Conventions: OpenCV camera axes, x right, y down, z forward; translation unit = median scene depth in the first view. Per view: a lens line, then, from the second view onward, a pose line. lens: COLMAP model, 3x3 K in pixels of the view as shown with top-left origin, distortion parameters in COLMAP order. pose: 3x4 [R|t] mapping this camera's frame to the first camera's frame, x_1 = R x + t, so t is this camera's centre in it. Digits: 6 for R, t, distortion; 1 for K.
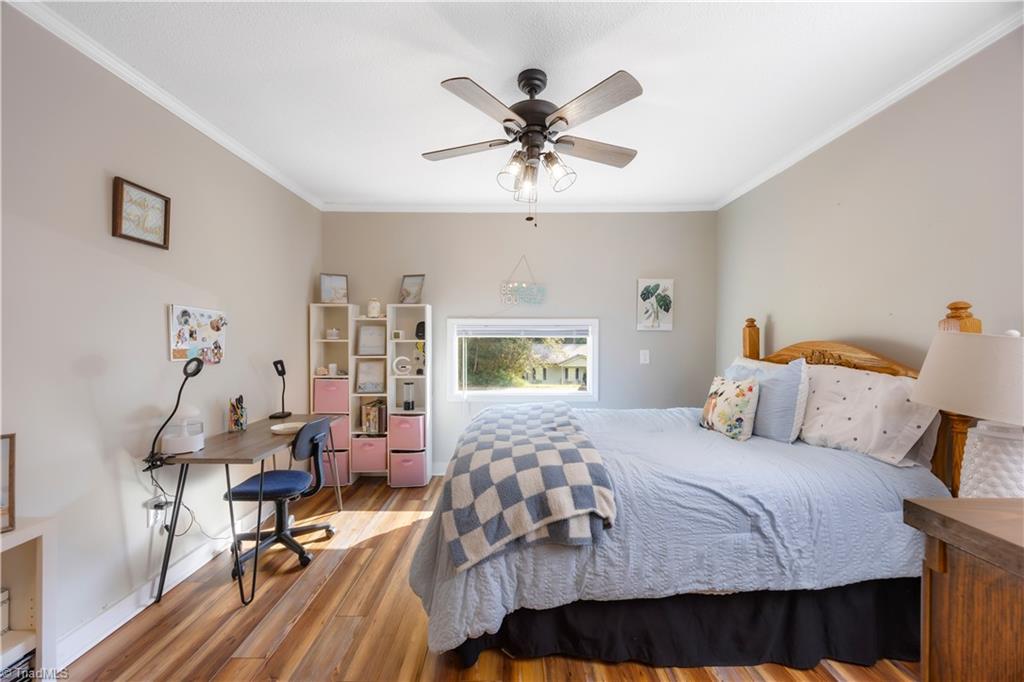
lens RADIAL K [[397.5, 0, 513.5], [0, 397.5, 339.5], [0, 0, 1]] dist [-0.004272, 0.000559]
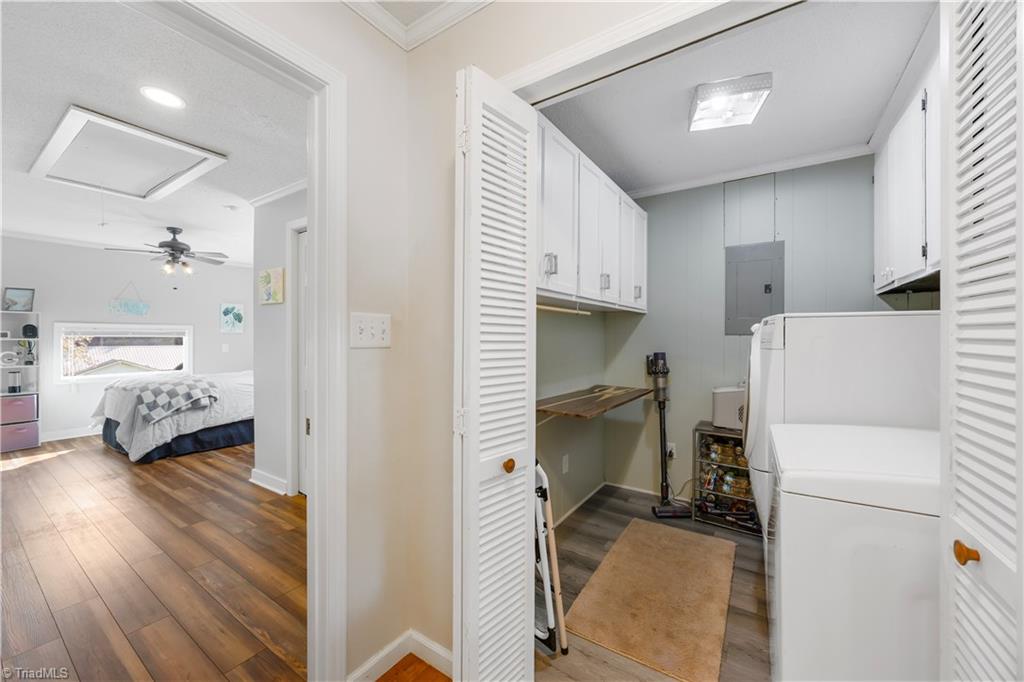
lens RADIAL K [[397.5, 0, 510.7], [0, 397.5, 340.0], [0, 0, 1]] dist [-0.004272, 0.000559]
pose [[0.574462, -0.005200, 0.818515, -0.907578], [0.003719, 0.999986, 0.003743, 0.016637], [-0.818523, 0.000894, 0.574473, -2.472715]]
